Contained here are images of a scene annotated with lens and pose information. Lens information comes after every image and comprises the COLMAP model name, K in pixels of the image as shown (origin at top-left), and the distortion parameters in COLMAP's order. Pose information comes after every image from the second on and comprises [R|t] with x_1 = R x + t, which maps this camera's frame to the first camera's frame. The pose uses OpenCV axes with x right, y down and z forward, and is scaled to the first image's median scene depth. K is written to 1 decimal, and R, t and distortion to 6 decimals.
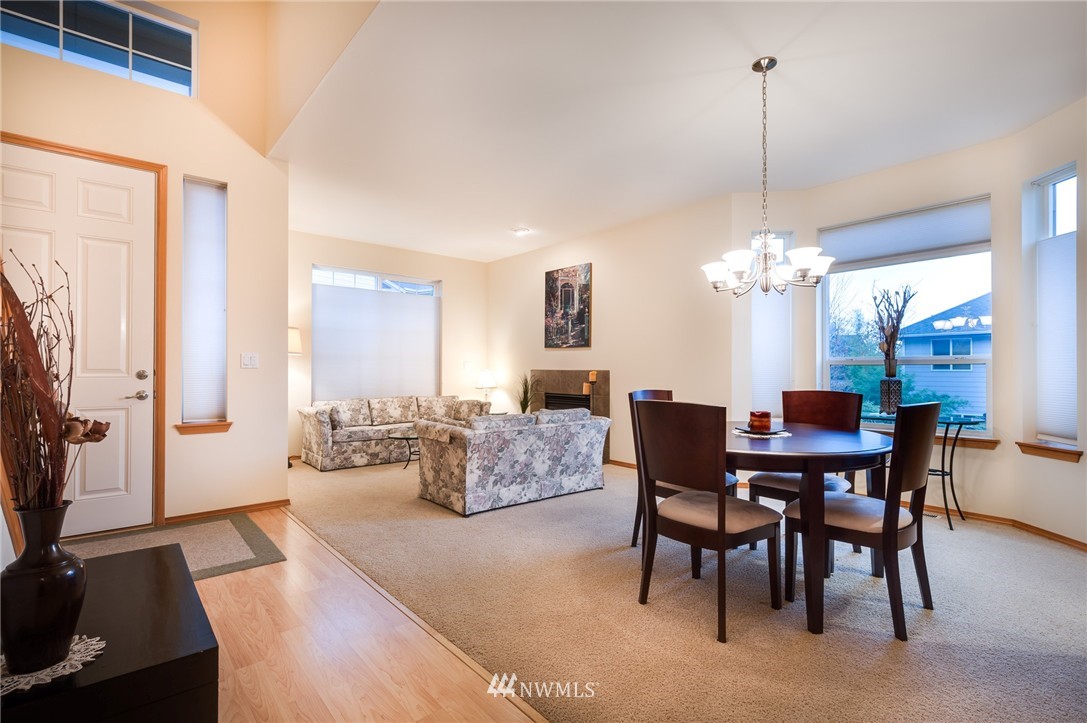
lens RADIAL K [[514.3, 0, 537.3], [0, 514.3, 363.3], [0, 0, 1]] dist [-0.002140, 0.000074]
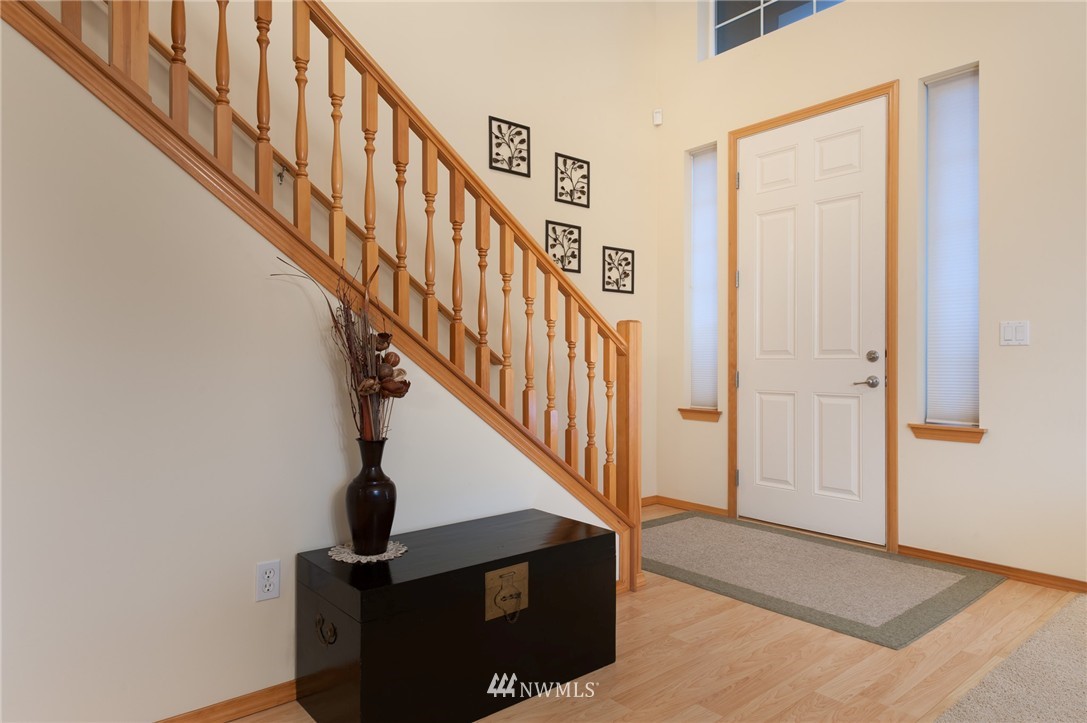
lens RADIAL K [[665.8, 0, 542.8], [0, 665.8, 362.8], [0, 0, 1]] dist [0.007042, 0.000787]
pose [[-0.005495, 0.000676, -0.999985, 0.202772], [0.010103, 0.999949, 0.000621, 0.020194], [0.999934, -0.010100, -0.005501, 0.368573]]
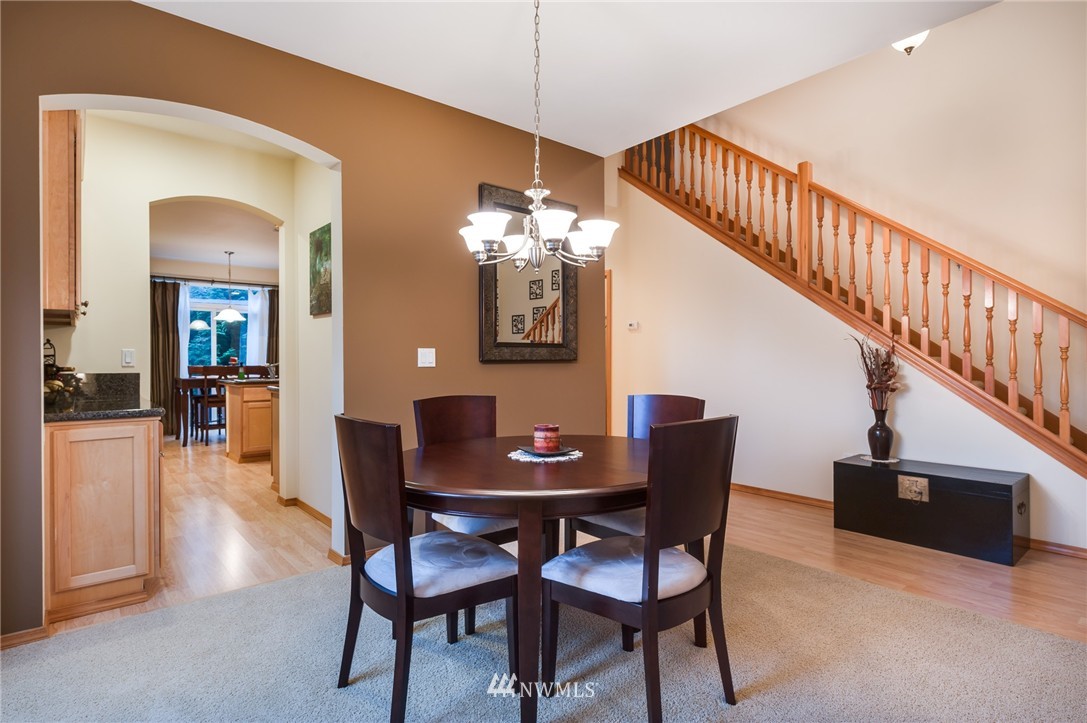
lens RADIAL K [[551.3, 0, 544.7], [0, 551.3, 360.3], [0, 0, 1]] dist [0.000040, 0.000004]
pose [[-0.999909, -0.000895, -0.013482, 0.266826], [-0.000745, 0.999938, -0.011128, 0.007257], [0.013491, -0.011117, -0.999847, 1.039266]]
